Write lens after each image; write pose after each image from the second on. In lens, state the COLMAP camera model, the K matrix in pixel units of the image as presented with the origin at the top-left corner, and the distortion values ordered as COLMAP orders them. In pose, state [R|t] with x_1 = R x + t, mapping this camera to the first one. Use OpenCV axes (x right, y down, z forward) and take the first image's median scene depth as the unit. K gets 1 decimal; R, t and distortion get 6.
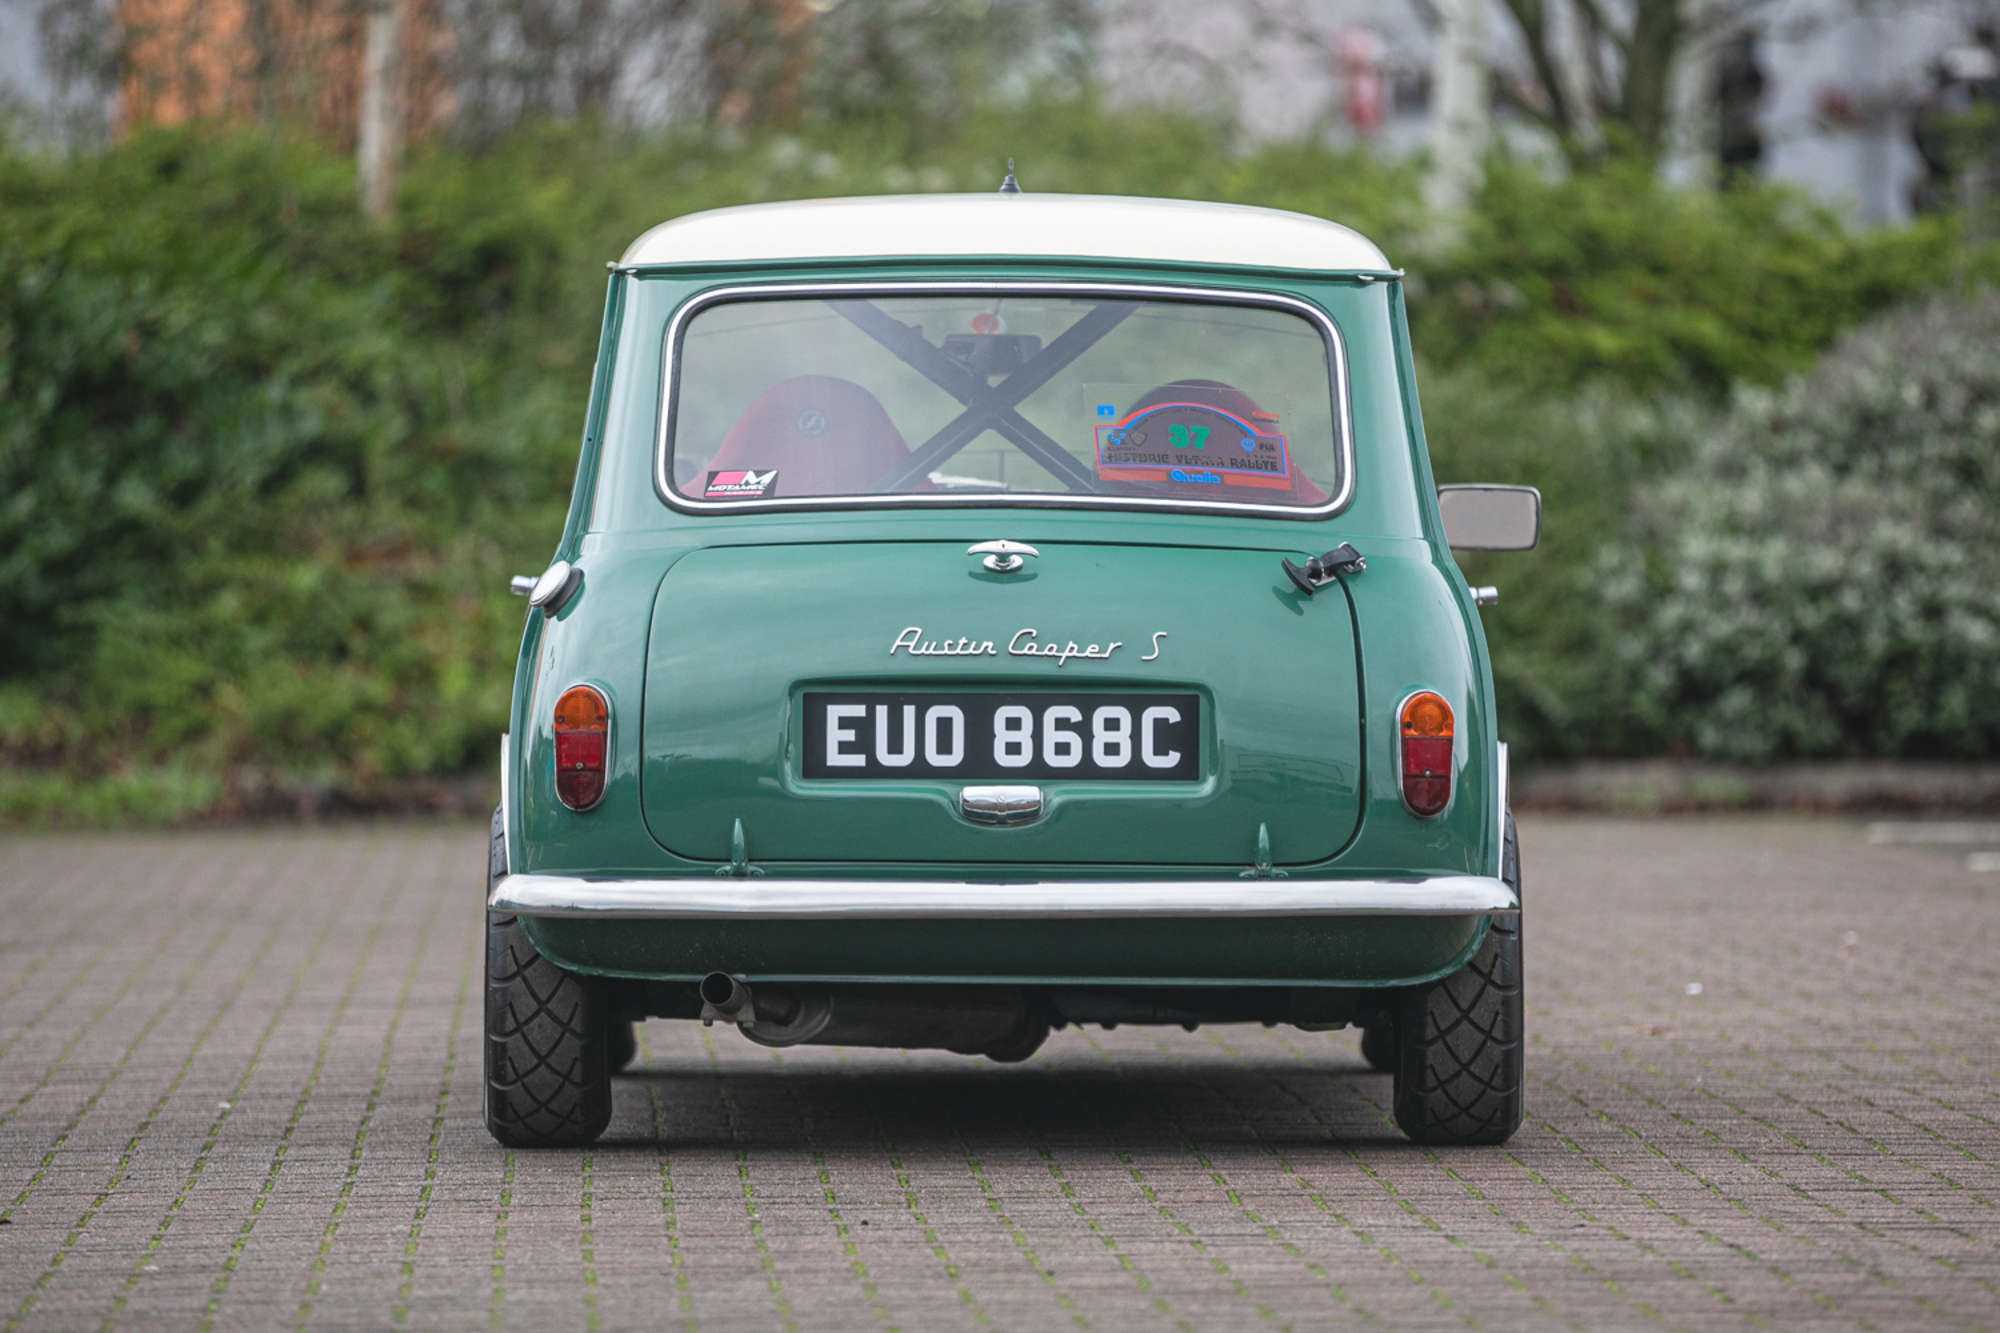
lens RADIAL K [[11458.2, 0, 1000.0], [0, 11458.2, 666.5], [0, 0, 1]] dist [1.067642, 2.339272]
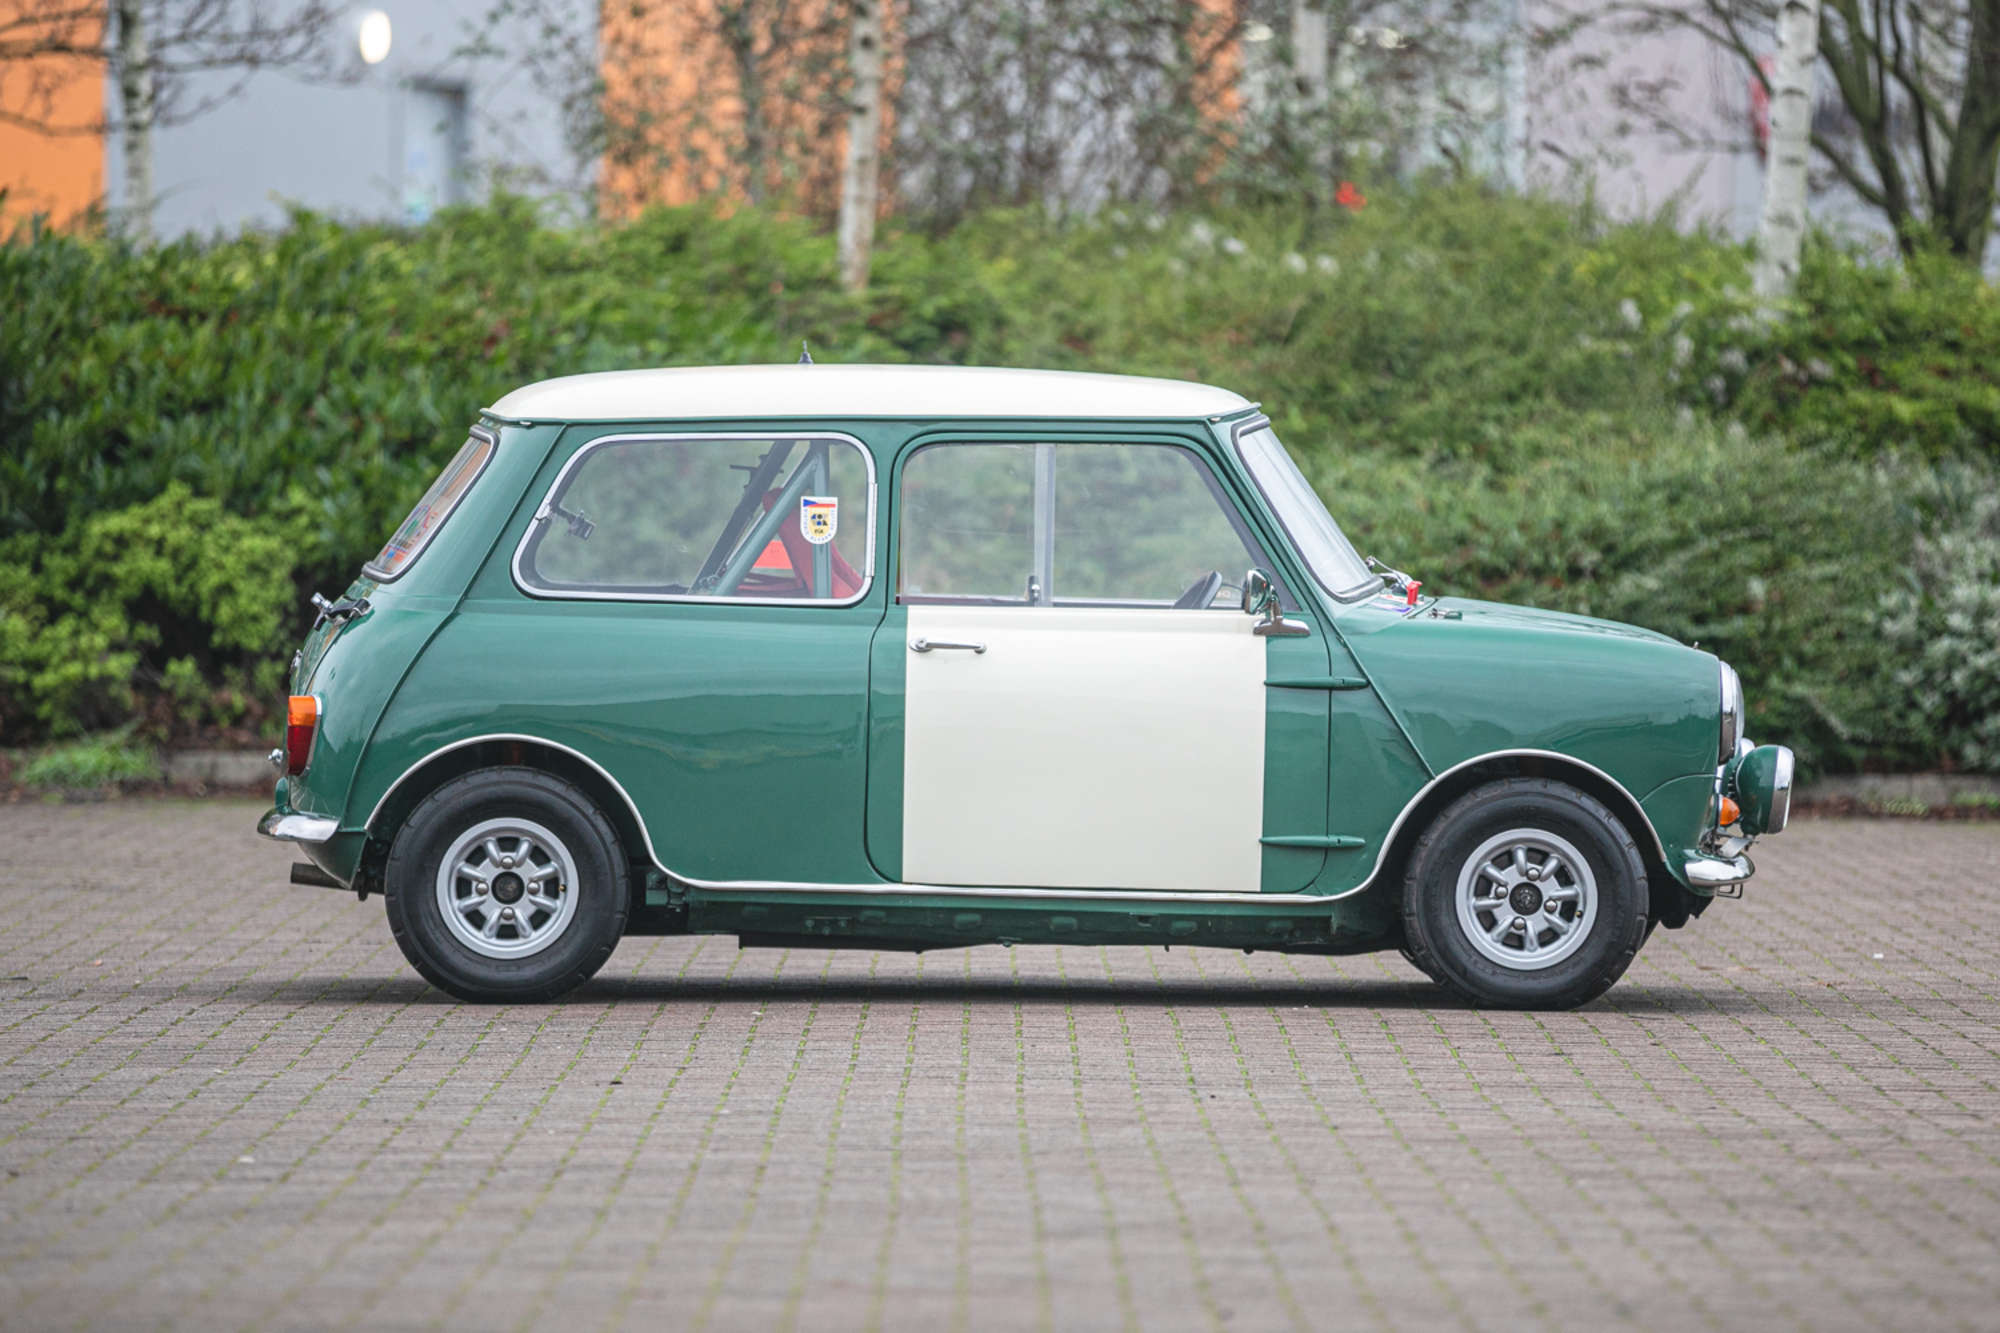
lens RADIAL K [[11458.2, 0, 1000.0], [0, 11458.2, 666.5], [0, 0, 1]] dist [1.067642, 2.339272]
pose [[0.999140, 0.017436, -0.037616, 0.006374], [-0.017379, 0.999847, 0.001840, -0.003237], [0.037642, -0.001184, 0.999291, -0.188990]]
